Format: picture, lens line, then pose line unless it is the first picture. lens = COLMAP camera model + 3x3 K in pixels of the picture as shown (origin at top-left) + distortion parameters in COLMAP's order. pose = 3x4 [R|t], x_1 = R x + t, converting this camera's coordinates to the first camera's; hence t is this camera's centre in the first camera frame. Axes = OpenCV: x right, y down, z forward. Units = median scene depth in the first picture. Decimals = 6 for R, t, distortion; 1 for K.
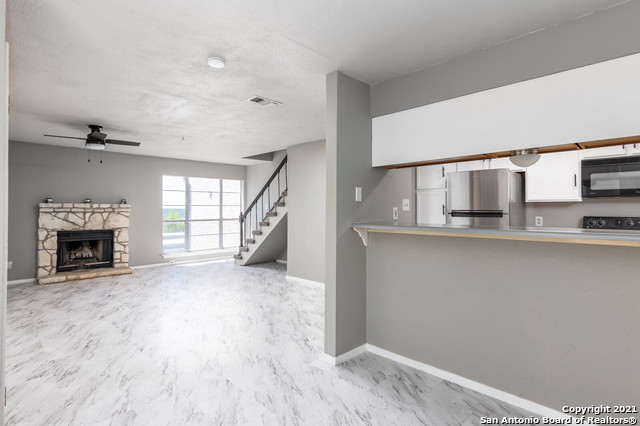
lens RADIAL K [[328.8, 0, 319.4], [0, 328.8, 201.6], [0, 0, 1]] dist [-0.001737, 0.000646]
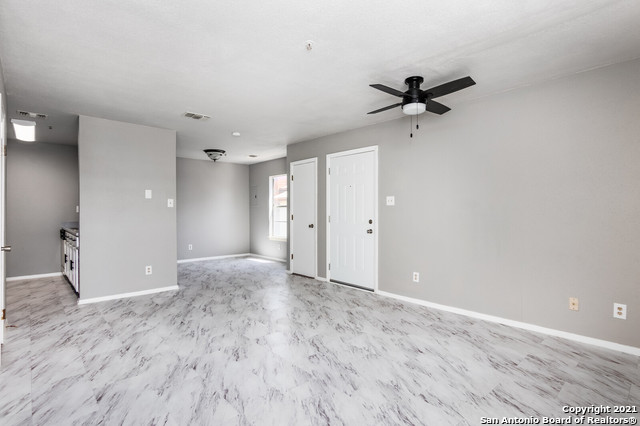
lens RADIAL K [[323.5, 0, 318.9], [0, 323.5, 210.4], [0, 0, 1]] dist [-0.002103, 0.000318]
pose [[-0.998735, 0.002560, 0.050226, -0.395729], [0.001467, 0.999762, -0.021776, 0.041003], [-0.050270, -0.021675, -0.998500, 1.272571]]
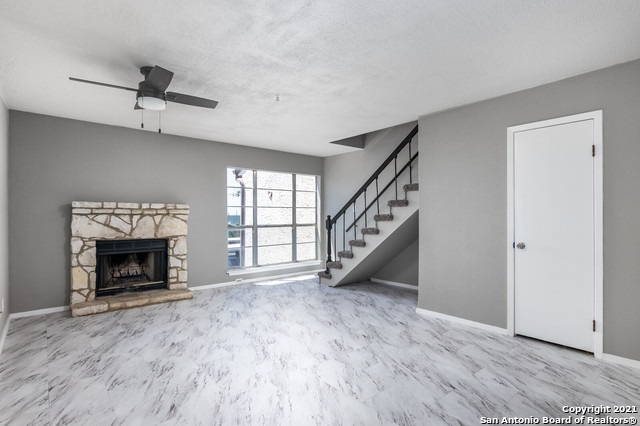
lens RADIAL K [[325.6, 0, 320.0], [0, 325.6, 213.0], [0, 0, 1]] dist [-0.002008, 0.000149]
pose [[0.996826, -0.000758, -0.079606, -0.246940], [0.001922, 0.999892, 0.014548, 0.019629], [0.079586, -0.014655, 0.996720, 0.322693]]
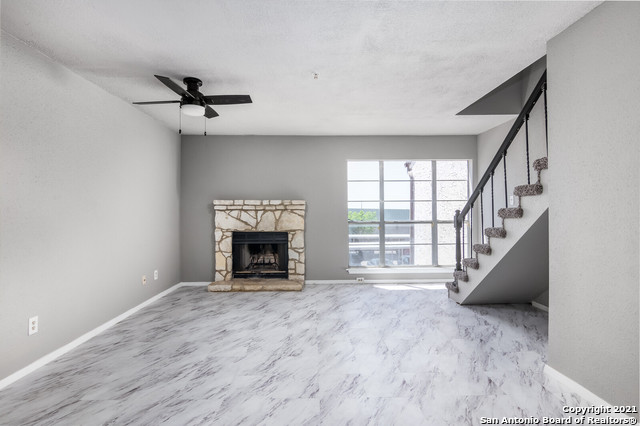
lens RADIAL K [[323.5, 0, 318.9], [0, 323.5, 210.4], [0, 0, 1]] dist [-0.002103, 0.000318]
pose [[0.722226, -0.004821, -0.691640, -0.027652], [0.019970, 0.999704, 0.013885, 0.025335], [0.691368, -0.023840, 0.722109, 0.530926]]
